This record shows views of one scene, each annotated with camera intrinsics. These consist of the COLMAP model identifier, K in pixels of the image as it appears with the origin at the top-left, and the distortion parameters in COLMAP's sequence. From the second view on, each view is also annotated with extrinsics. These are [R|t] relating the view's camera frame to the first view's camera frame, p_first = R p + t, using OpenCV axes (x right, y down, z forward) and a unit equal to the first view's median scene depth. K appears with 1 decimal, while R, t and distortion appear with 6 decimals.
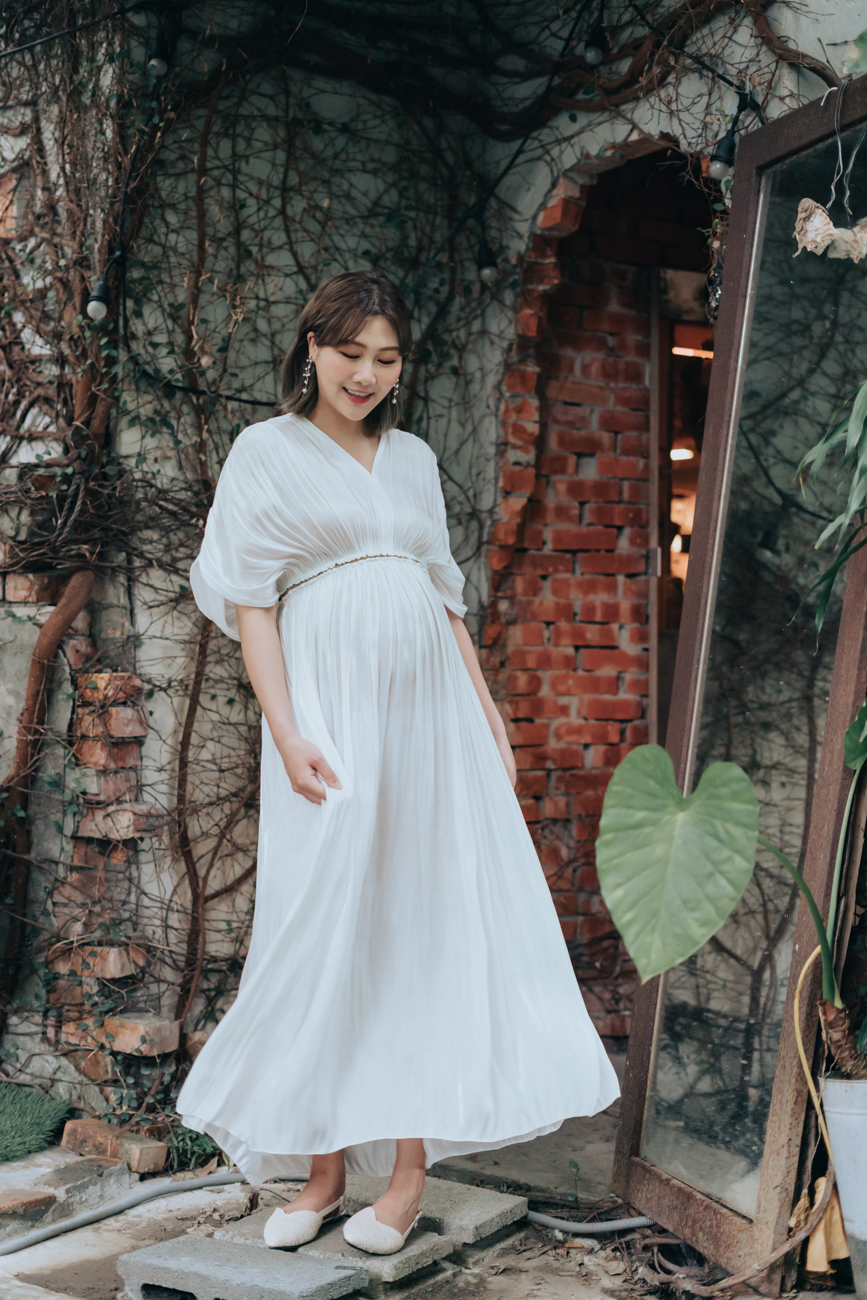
lens RADIAL K [[1876.4, 0, 365.3], [0, 1876.4, 647.7], [0, 0, 1]] dist [-0.015679, 0.000000]
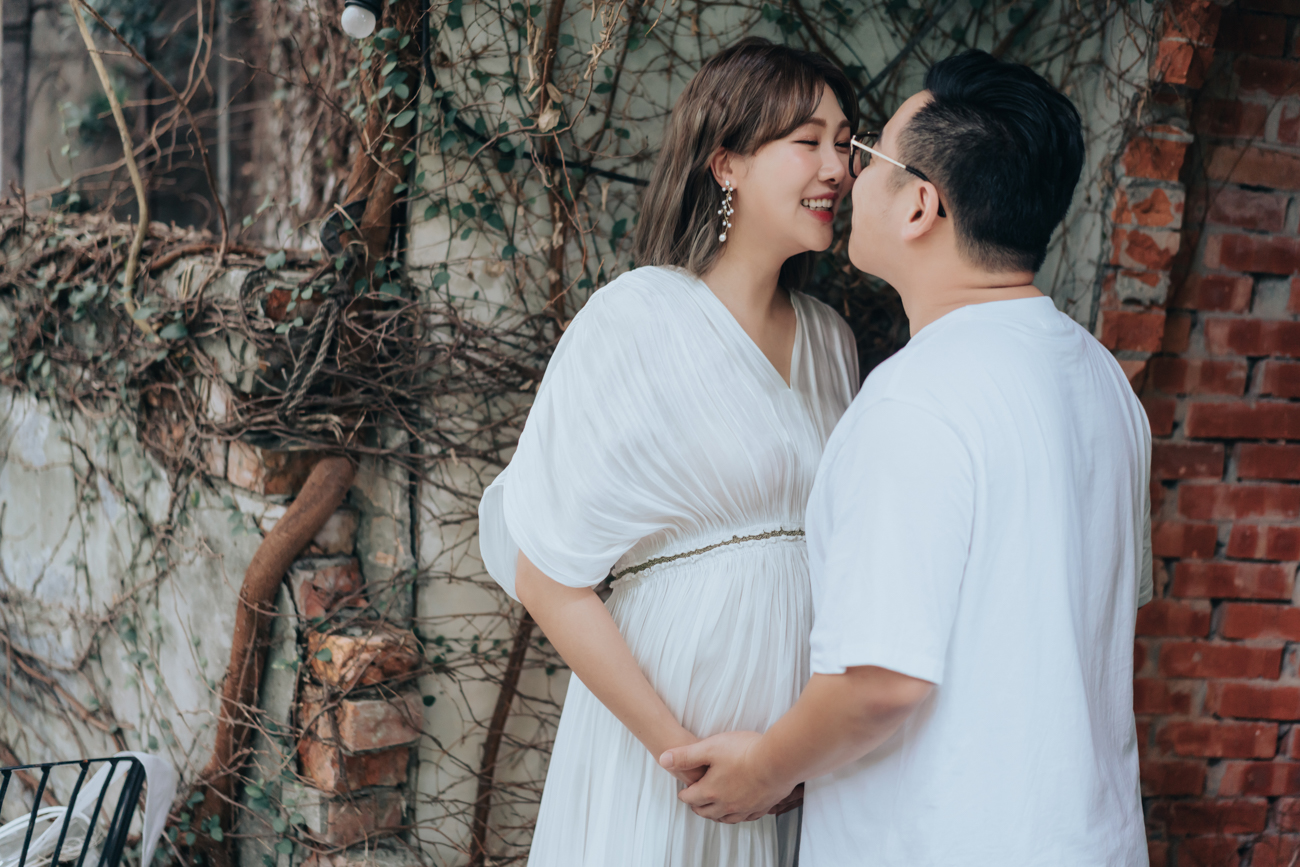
lens RADIAL K [[1969.8, 0, 657.5], [0, 1969.8, 433.9], [0, 0, 1]] dist [-0.022853, 0.000000]
pose [[0.967896, 0.107991, -0.226971, 0.087008], [-0.080253, 0.988510, 0.128092, -0.132084], [0.238196, -0.105764, 0.965441, 0.409465]]
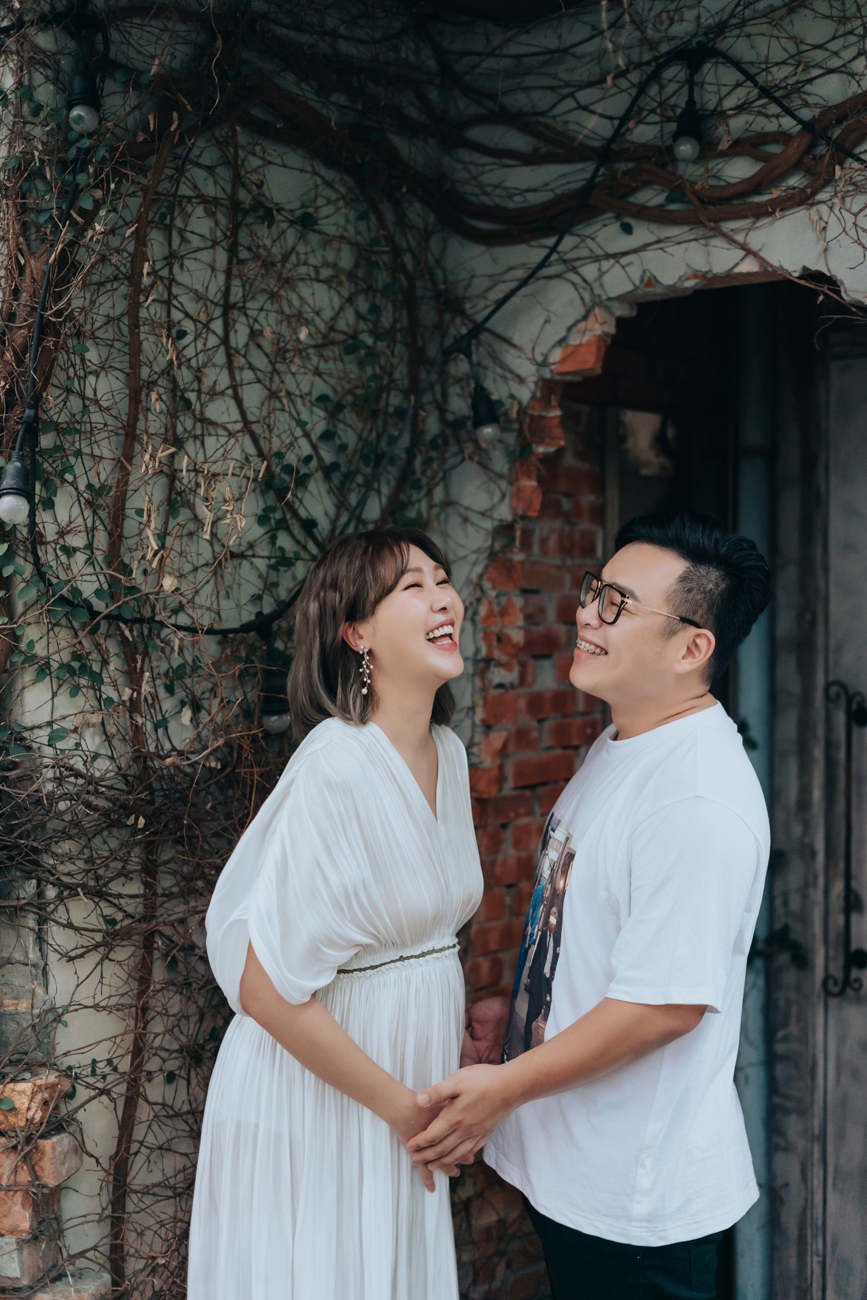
lens RADIAL K [[1876.4, 0, 384.4], [0, 1876.4, 646.4], [0, 0, 1]] dist [-0.015679, 0.000000]
pose [[0.936830, -0.021397, 0.349130, -0.231202], [0.018707, 0.999764, 0.011074, -0.131085], [-0.349284, -0.003843, 0.937009, 0.354459]]
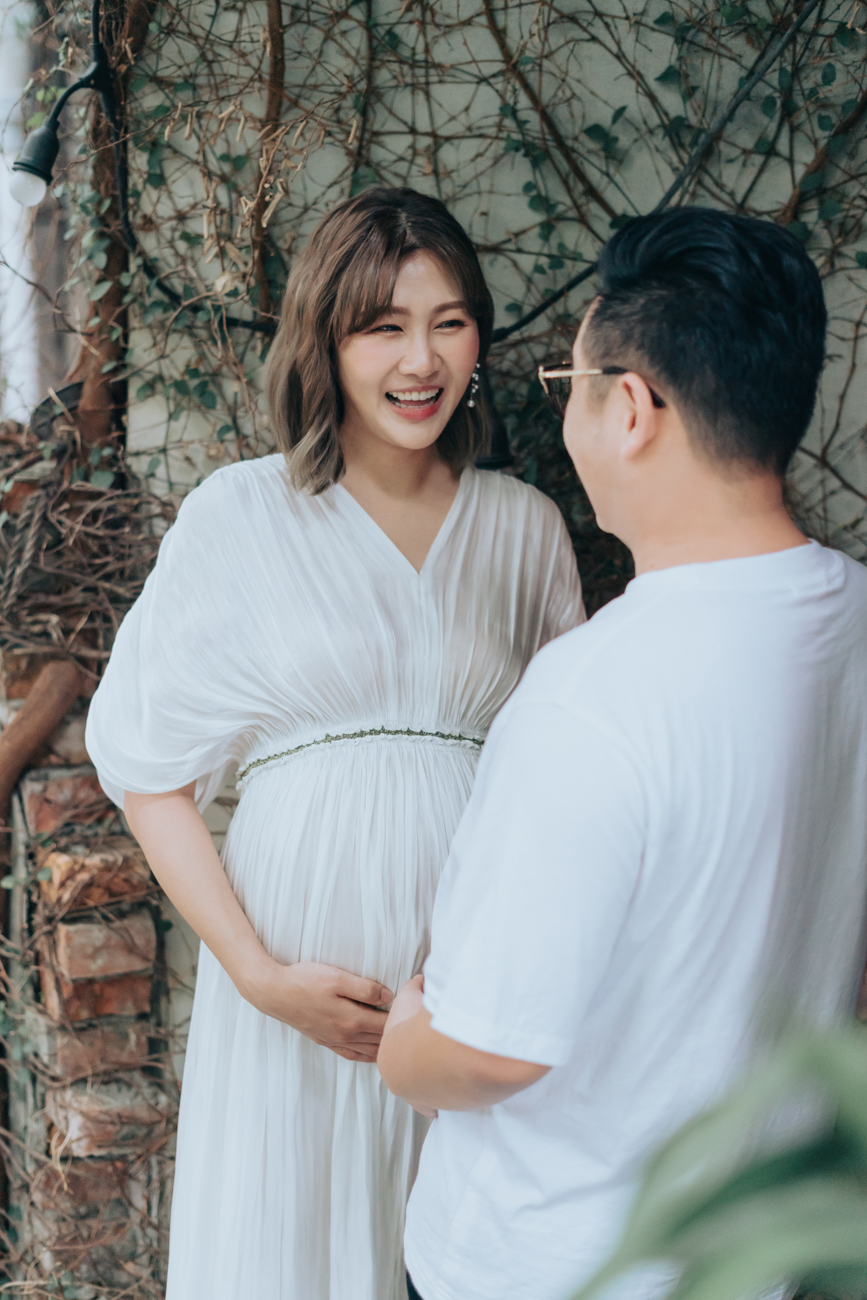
lens RADIAL K [[1876.4, 0, 407.0], [0, 1876.4, 629.7], [0, 0, 1]] dist [-0.015679, 0.000000]
pose [[0.861060, 0.105053, -0.497534, 0.204698], [-0.030331, 0.987295, 0.155973, -0.134700], [0.507599, -0.119212, 0.853307, 0.563339]]
